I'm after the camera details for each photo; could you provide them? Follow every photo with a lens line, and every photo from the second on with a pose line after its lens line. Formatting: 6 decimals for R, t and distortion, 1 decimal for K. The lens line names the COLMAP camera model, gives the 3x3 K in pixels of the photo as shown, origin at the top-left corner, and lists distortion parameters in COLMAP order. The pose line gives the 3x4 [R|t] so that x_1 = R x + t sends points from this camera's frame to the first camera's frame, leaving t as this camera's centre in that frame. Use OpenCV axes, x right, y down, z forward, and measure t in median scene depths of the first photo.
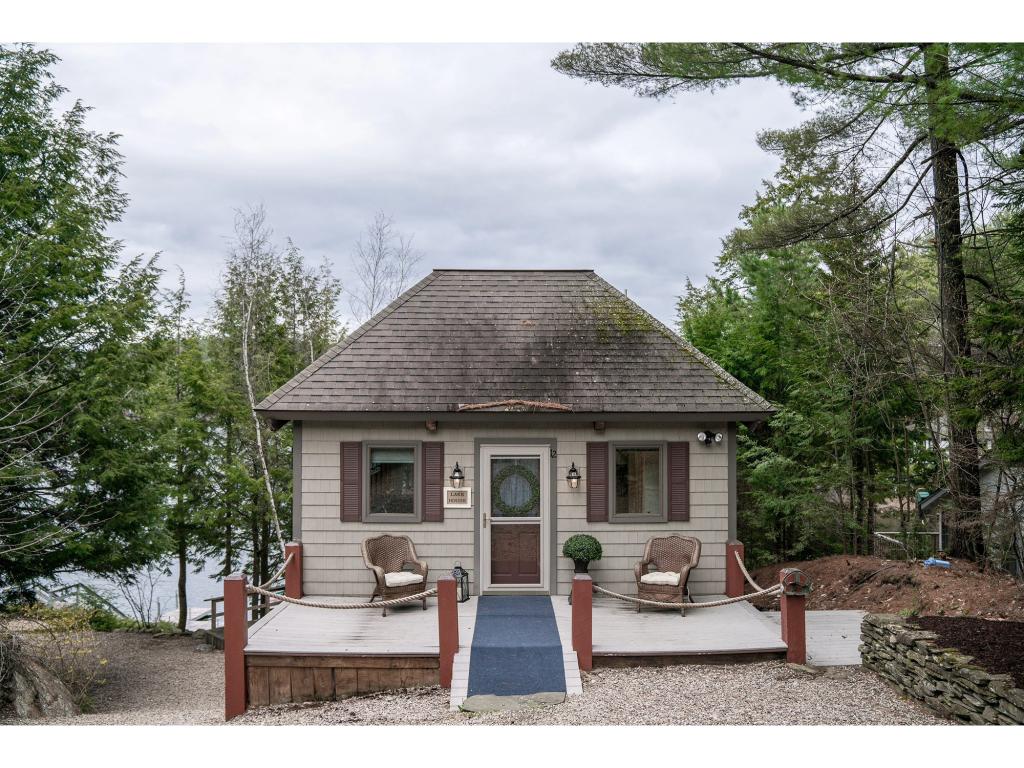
lens RADIAL K [[886.1, 0, 509.4], [0, 886.1, 343.7], [0, 0, 1]] dist [-0.008388, -0.000027]
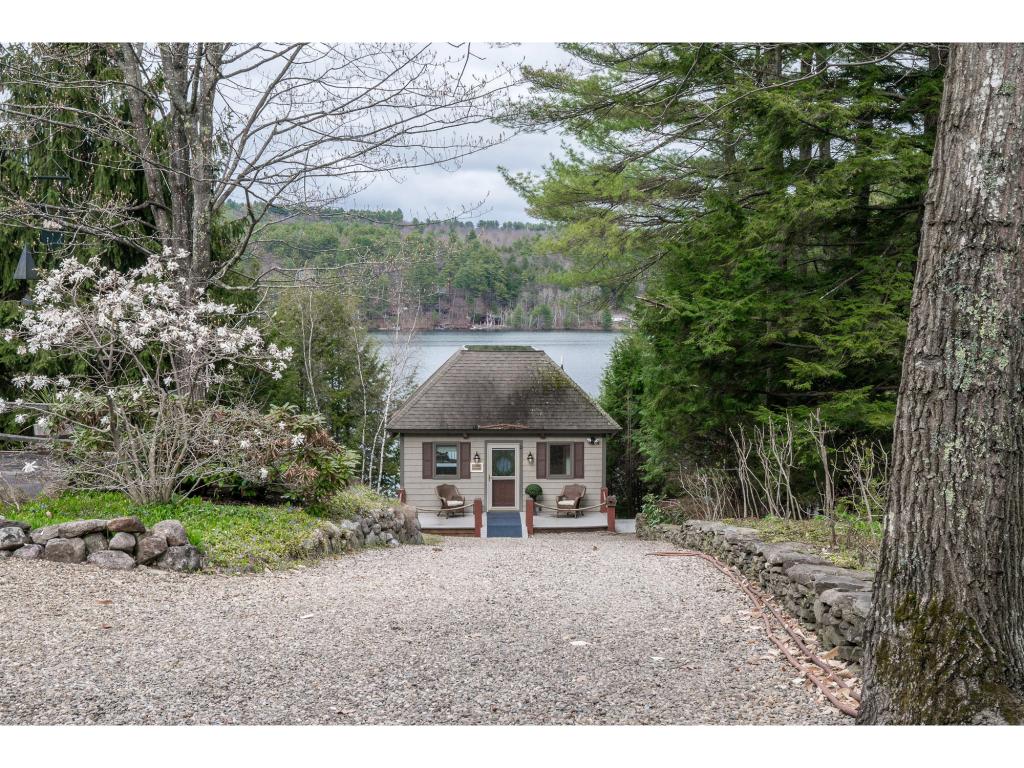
lens RADIAL K [[1194.9, 0, 512.0], [0, 1194.9, 384.0], [0, 0, 1]] dist [0.003890, -0.000993]
pose [[0.999886, 0.000212, 0.015097, -0.016861], [-0.001955, 0.993300, 0.115550, -0.369187], [-0.014972, -0.115566, 0.993187, -1.891679]]
